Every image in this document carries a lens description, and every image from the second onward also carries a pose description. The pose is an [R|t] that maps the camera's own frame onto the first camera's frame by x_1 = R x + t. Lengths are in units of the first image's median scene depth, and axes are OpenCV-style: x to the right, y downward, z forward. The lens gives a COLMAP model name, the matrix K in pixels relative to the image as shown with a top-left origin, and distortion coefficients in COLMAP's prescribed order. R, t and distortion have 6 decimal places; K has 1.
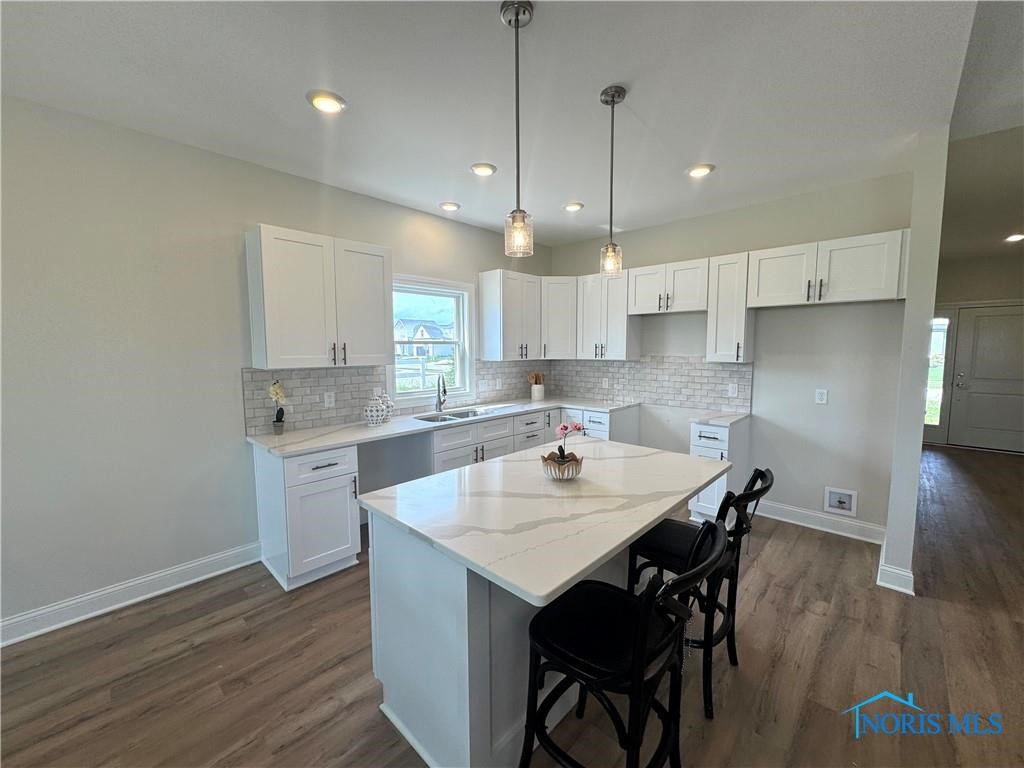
lens RADIAL K [[406.3, 0, 505.5], [0, 406.3, 384.2], [0, 0, 1]] dist [-0.005521, 0.000633]
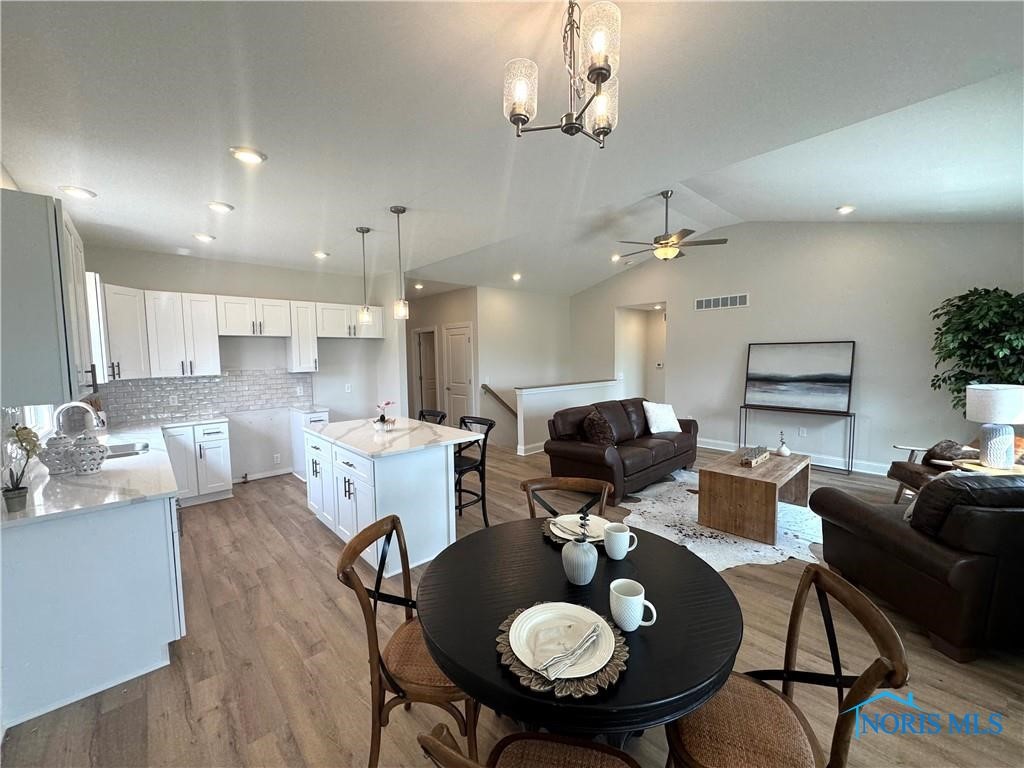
lens RADIAL K [[406.3, 0, 510.1], [0, 406.3, 383.0], [0, 0, 1]] dist [-0.005521, 0.000633]
pose [[0.071662, -0.066280, 0.995224, -0.914404], [0.101175, 0.993126, 0.058855, -0.026194], [-0.992284, 0.096474, 0.077876, 0.132677]]
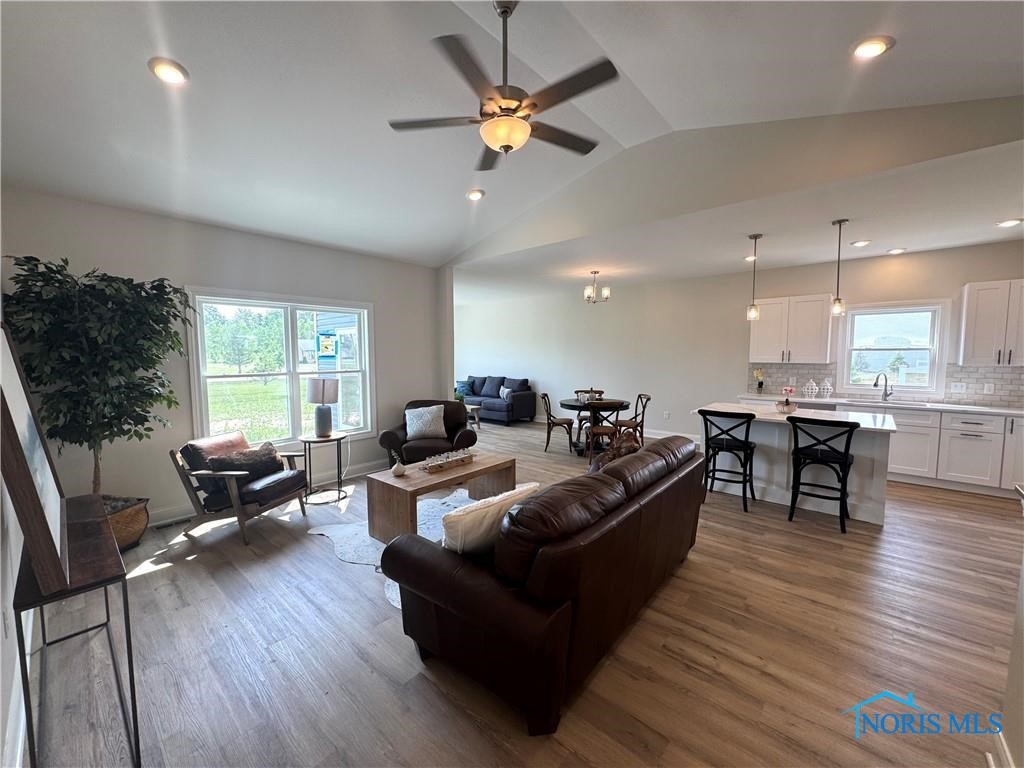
lens RADIAL K [[406.3, 0, 513.1], [0, 406.3, 379.8], [0, 0, 1]] dist [-0.005521, 0.000633]
pose [[0.040686, 0.072438, -0.996543, 1.229399], [-0.085114, 0.993995, 0.068778, 0.012129], [0.995540, 0.082021, 0.046608, -0.321905]]
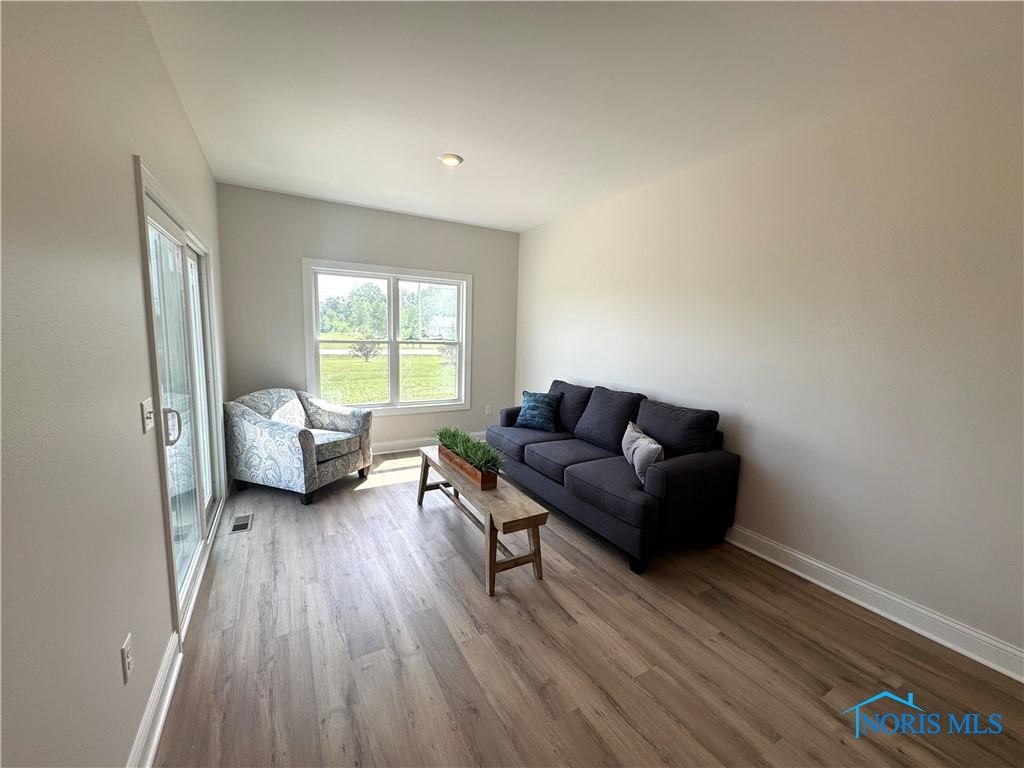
lens RADIAL K [[406.3, 0, 507.6], [0, 406.3, 383.0], [0, 0, 1]] dist [-0.005521, 0.000633]
pose [[-0.292092, 0.115358, -0.949408, -0.444932], [-0.109768, 0.982095, 0.153100, 0.041895], [0.950070, 0.148934, -0.274199, -0.294782]]
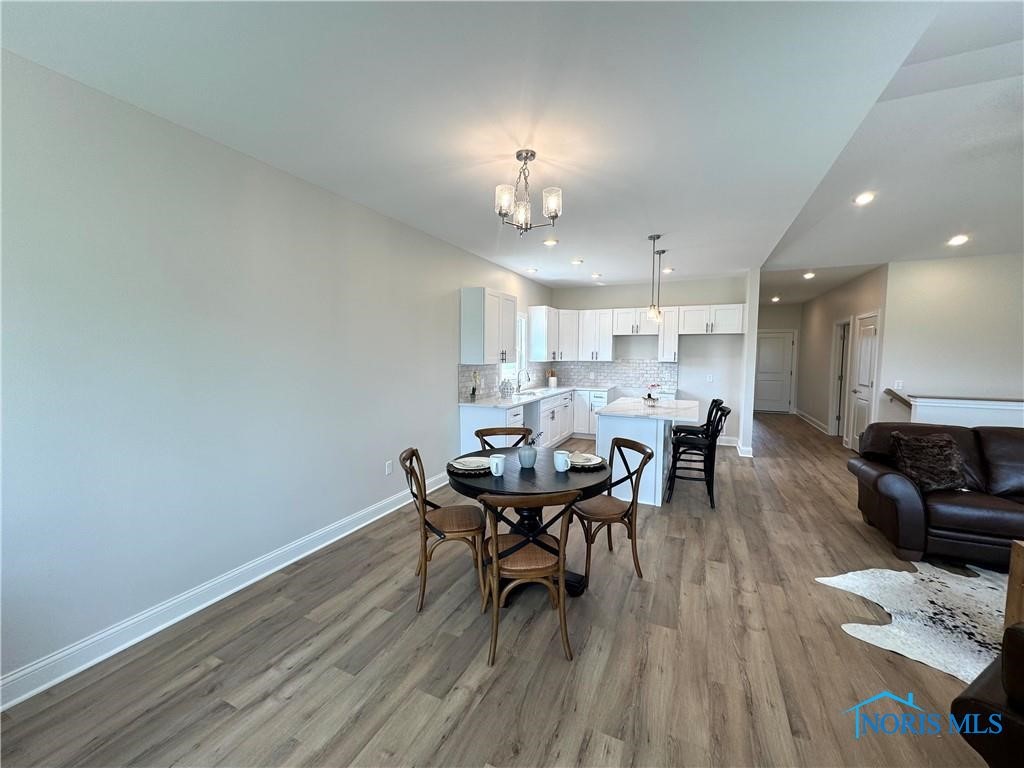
lens RADIAL K [[406.3, 0, 509.8], [0, 406.3, 382.6], [0, 0, 1]] dist [-0.005521, 0.000633]
pose [[0.947974, -0.014489, 0.318019, -0.789525], [0.019280, 0.999743, -0.011923, 0.051957], [-0.317764, 0.017434, 0.948009, -0.591105]]
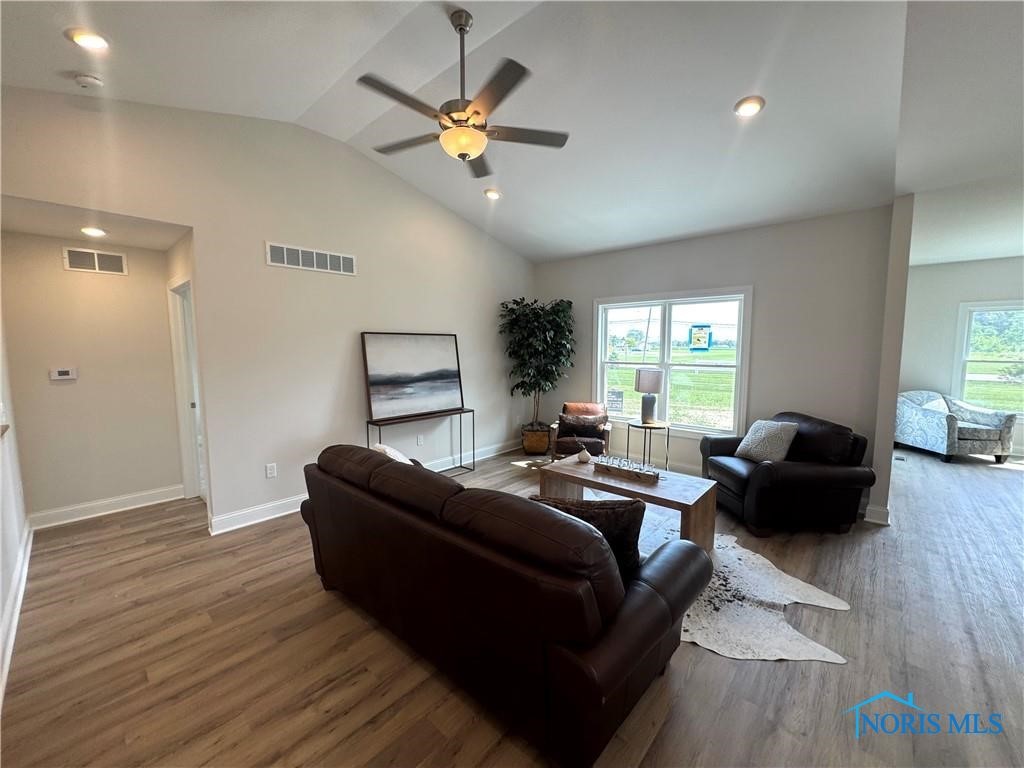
lens RADIAL K [[406.3, 0, 509.8], [0, 406.3, 384.9], [0, 0, 1]] dist [-0.005521, 0.000633]
pose [[-0.999736, 0.008837, -0.021215, 0.481233], [0.004772, 0.982818, 0.184515, -0.052181], [0.022481, 0.184365, -0.982601, 0.434069]]
